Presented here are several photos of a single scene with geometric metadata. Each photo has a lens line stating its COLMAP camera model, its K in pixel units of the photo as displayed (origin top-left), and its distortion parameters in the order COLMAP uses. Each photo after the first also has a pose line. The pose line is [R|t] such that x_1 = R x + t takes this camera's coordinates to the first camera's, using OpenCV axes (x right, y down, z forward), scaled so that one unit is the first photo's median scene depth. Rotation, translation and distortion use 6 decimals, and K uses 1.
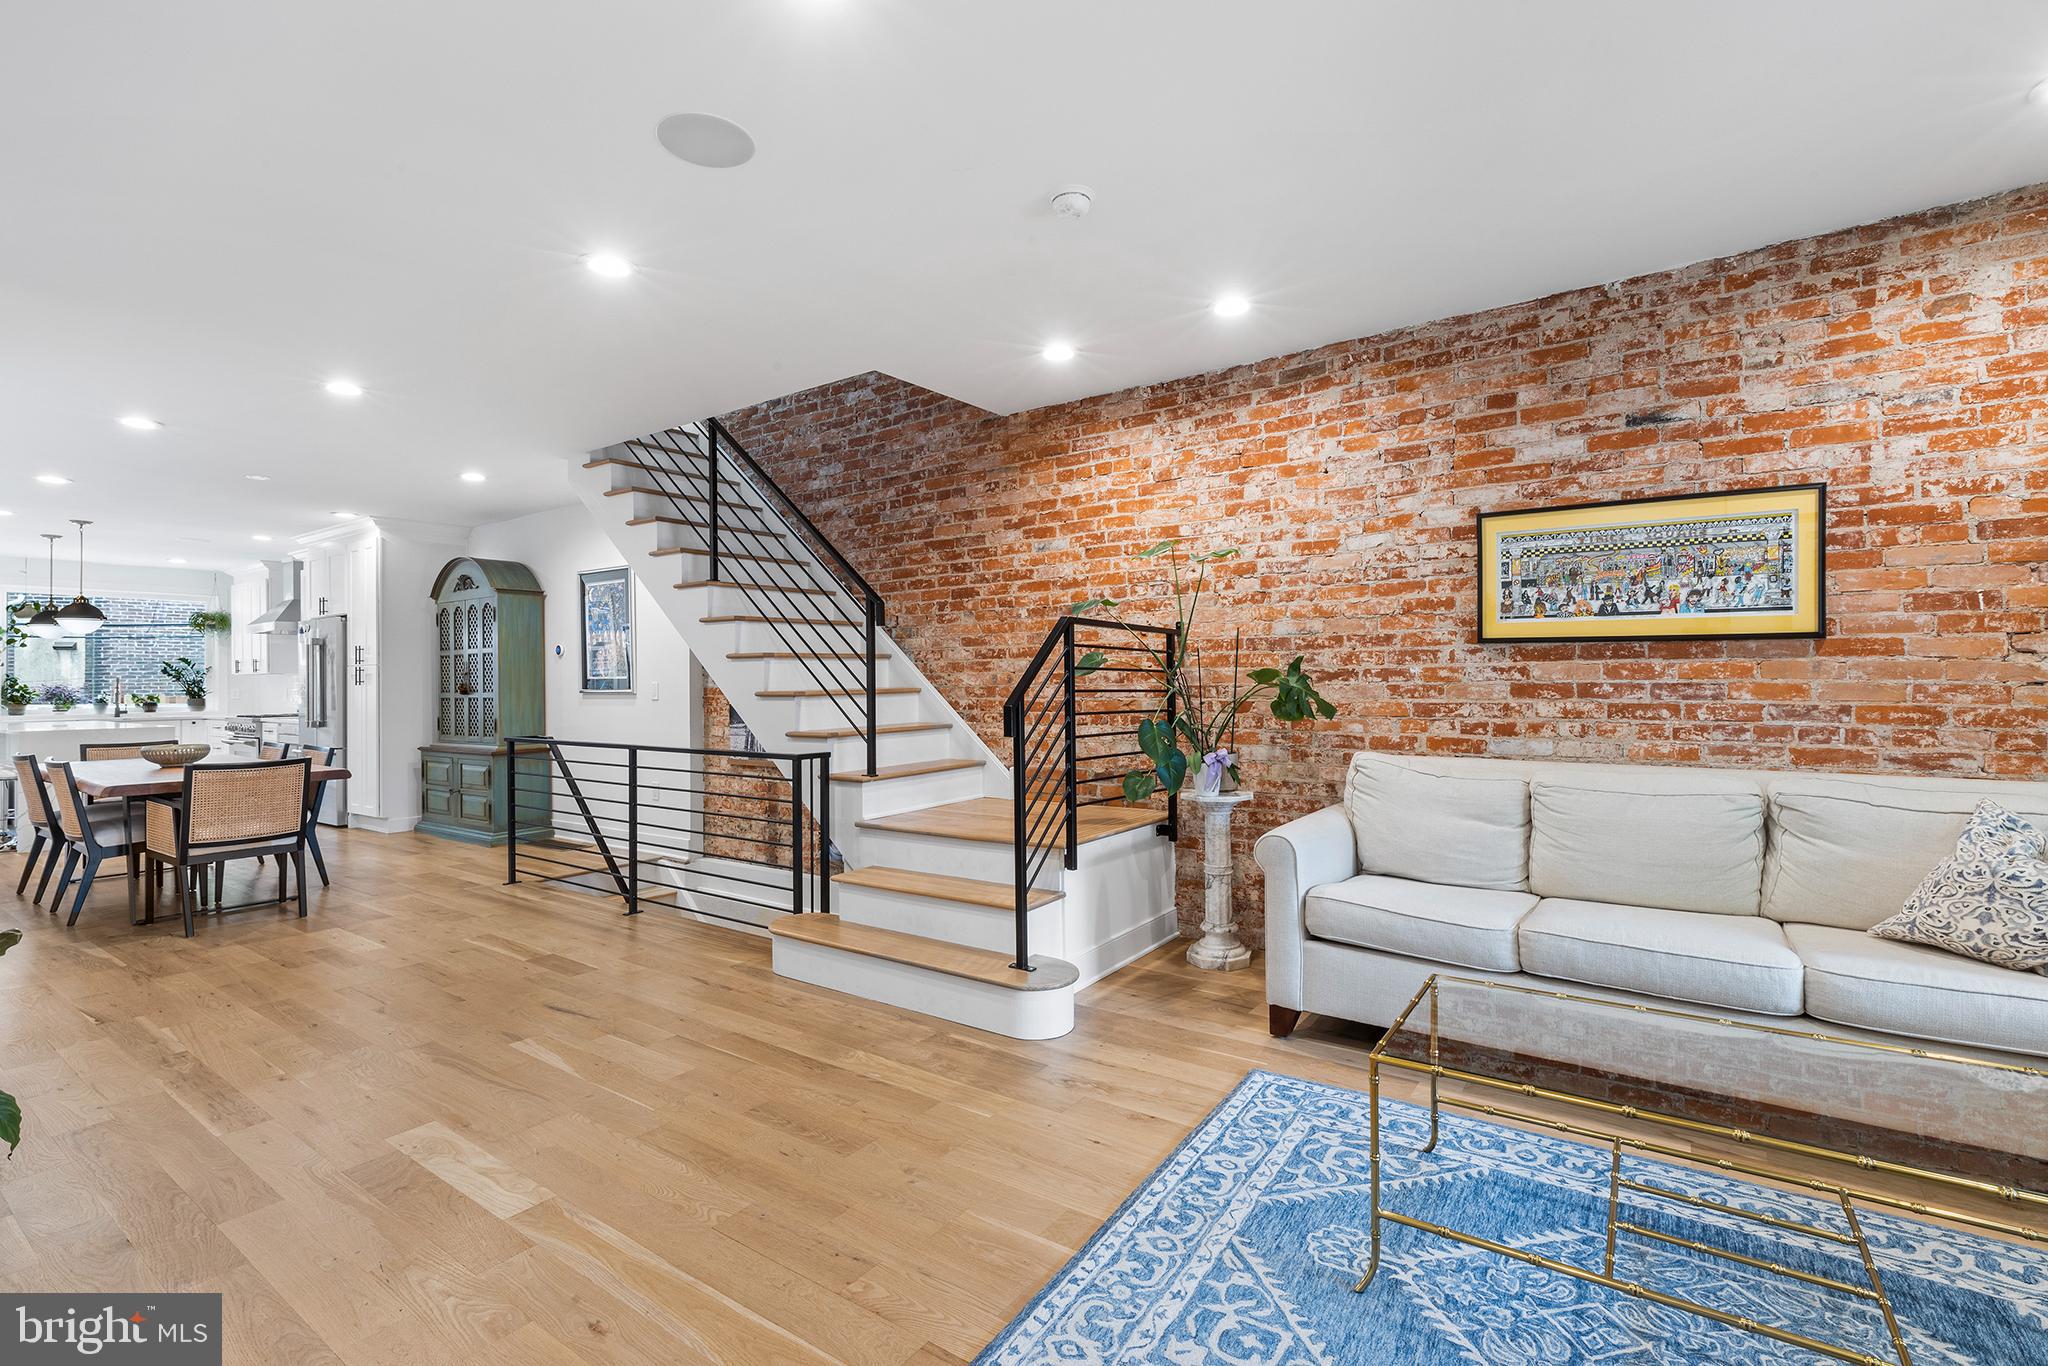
lens RADIAL K [[925.7, 0, 1019.2], [0, 925.7, 668.9], [0, 0, 1]] dist [0.003121, -0.000691]
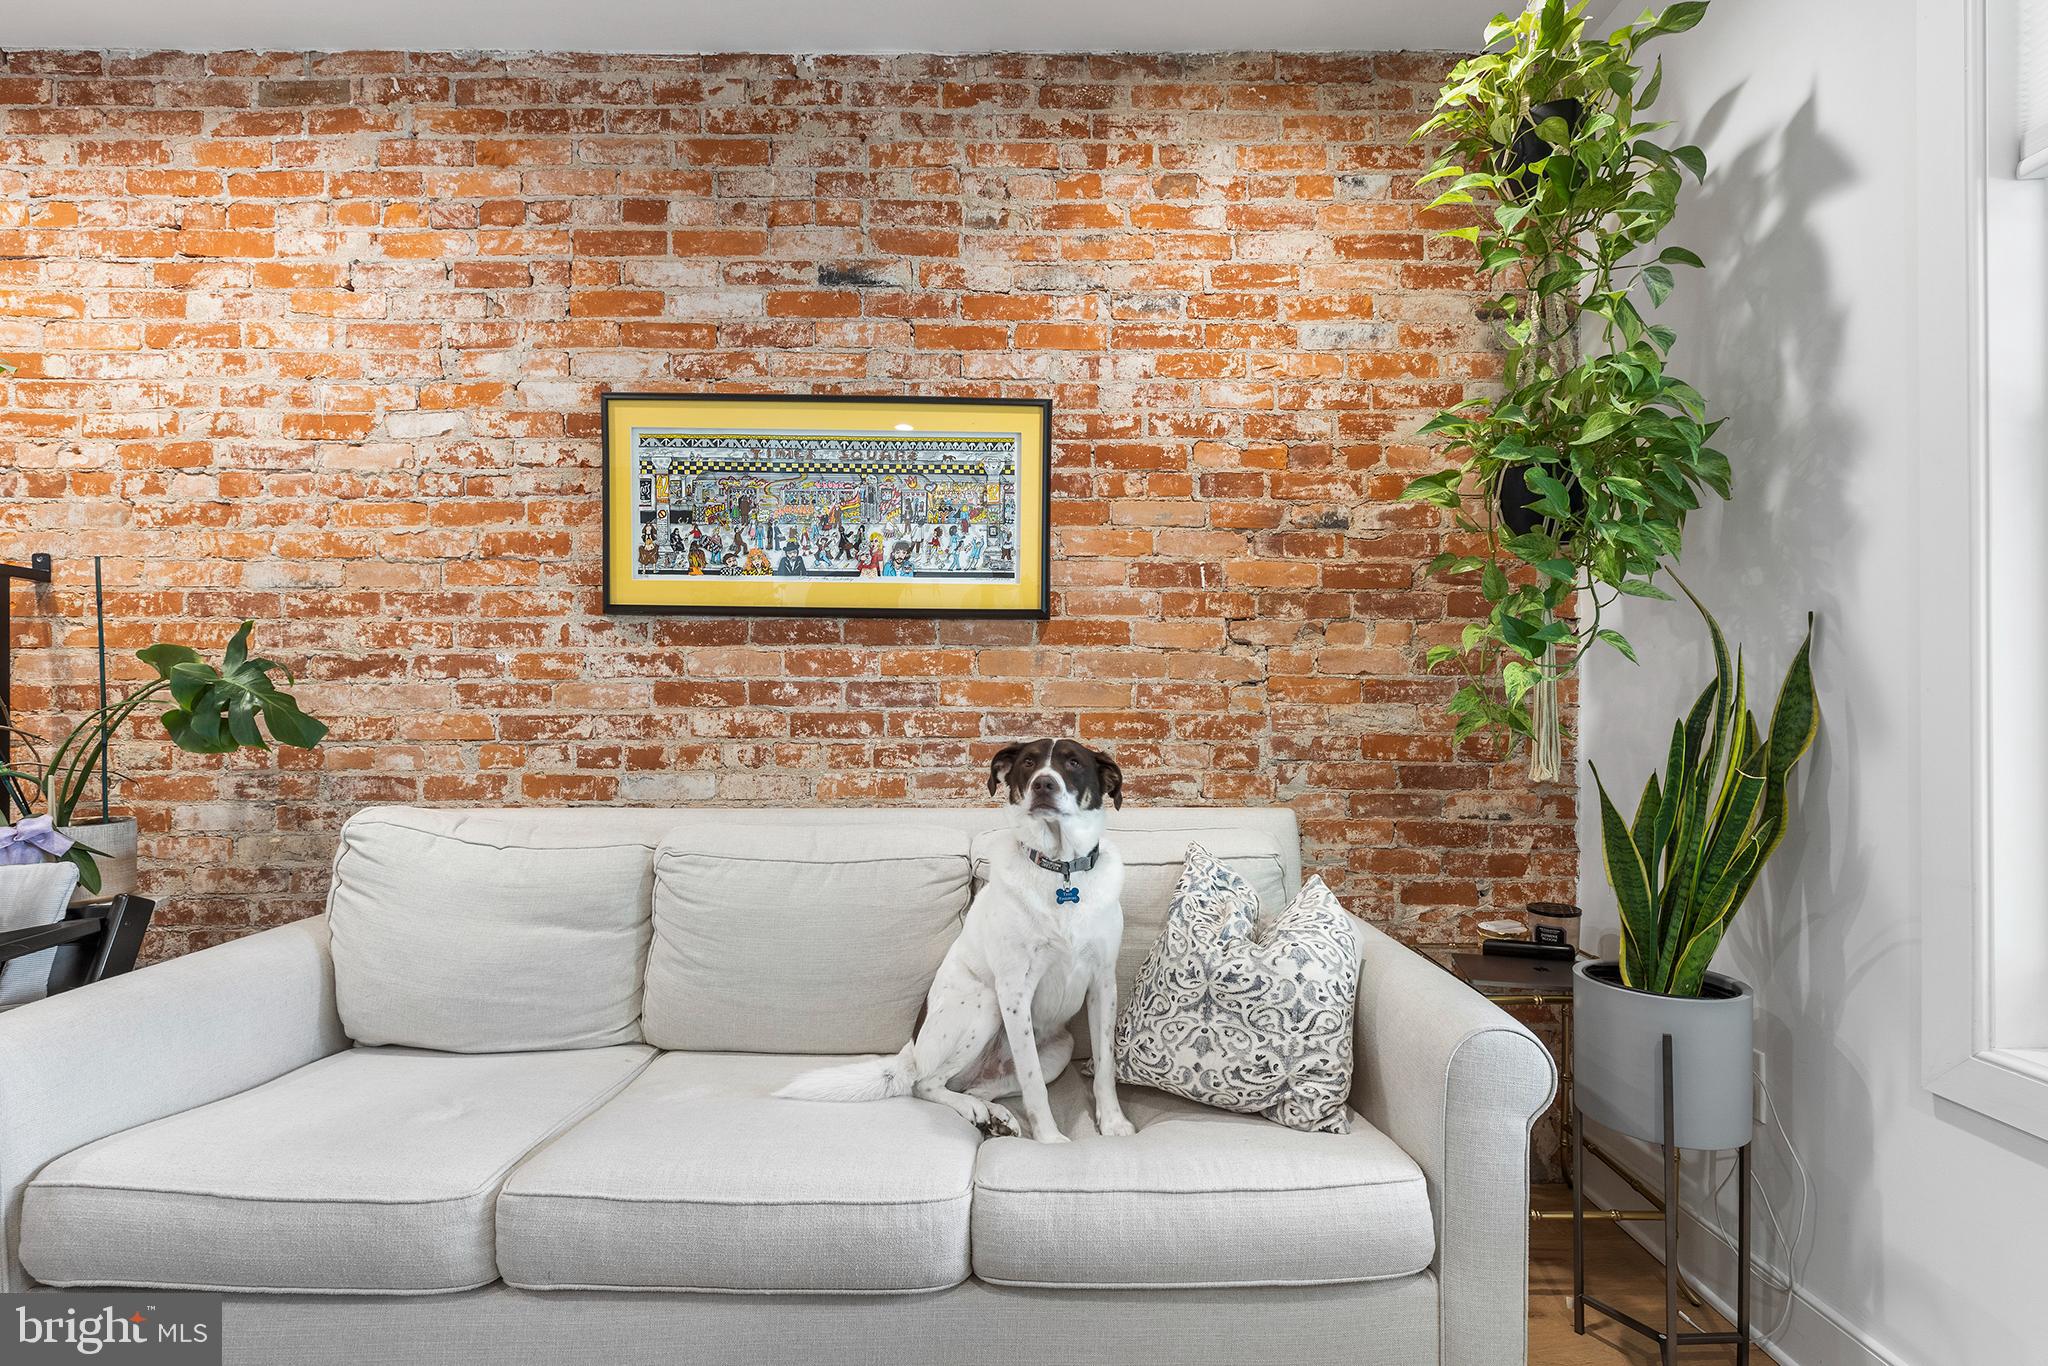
lens RADIAL K [[925.7, 0, 1043.1], [0, 925.7, 701.6], [0, 0, 1]] dist [0.003121, -0.000691]
pose [[0.807481, 0.005856, 0.589864, 0.384200], [-0.010479, 0.999935, 0.004417, 0.023545], [-0.589800, -0.009748, 0.807490, 0.367926]]
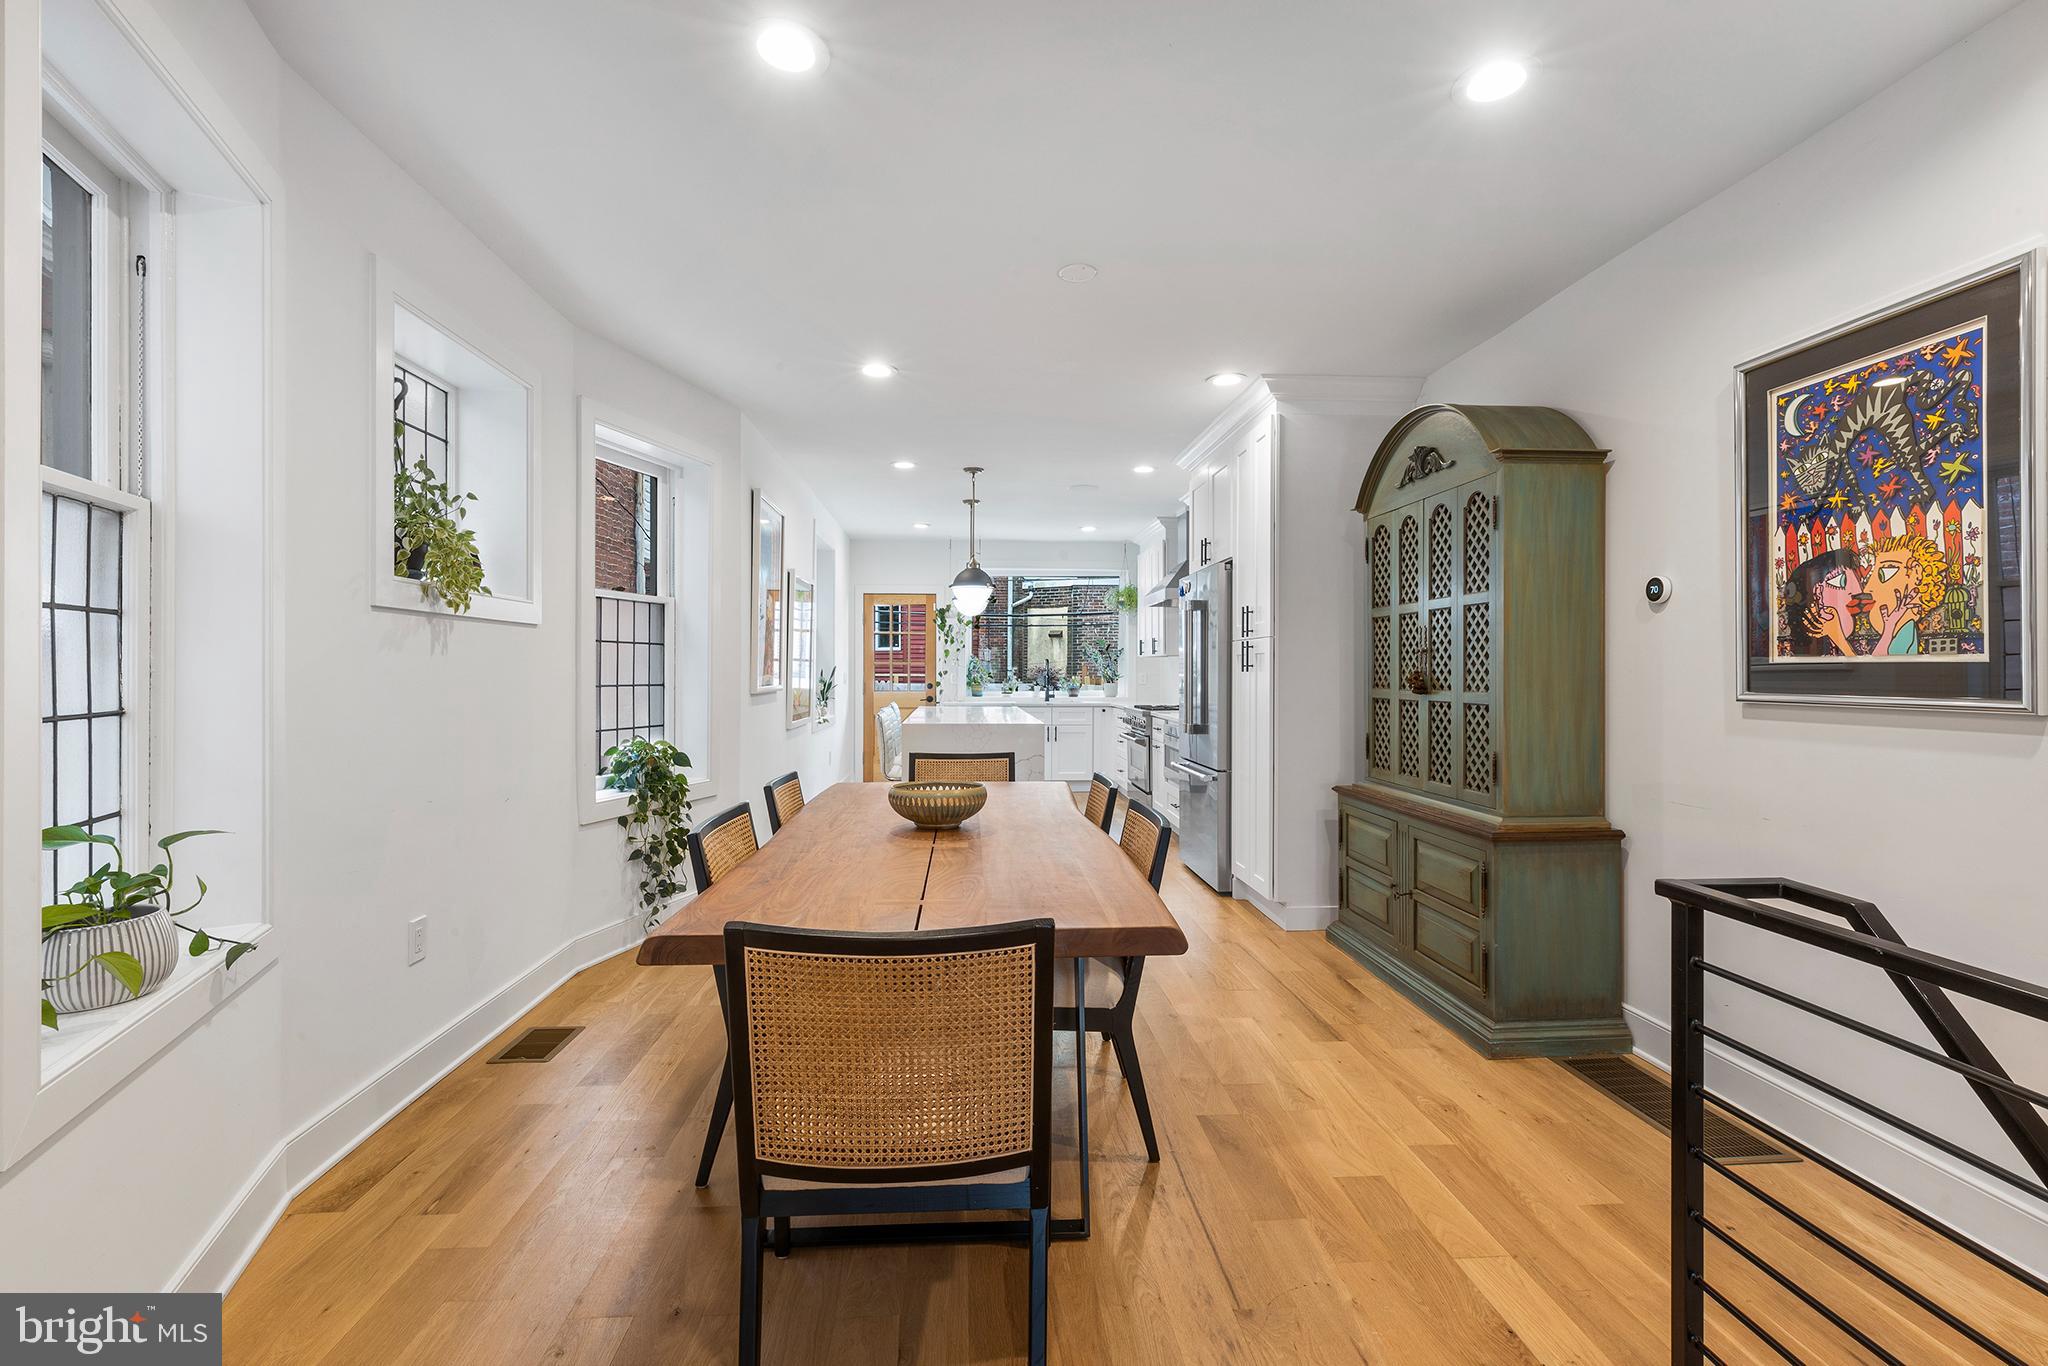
lens RADIAL K [[925.7, 0, 996.2], [0, 925.7, 698.0], [0, 0, 1]] dist [0.003121, -0.000691]
pose [[0.613372, 0.033151, -0.789098, -0.715477], [0.005382, 0.998920, 0.046150, 0.012913], [0.789776, -0.032554, 0.612531, 1.070248]]
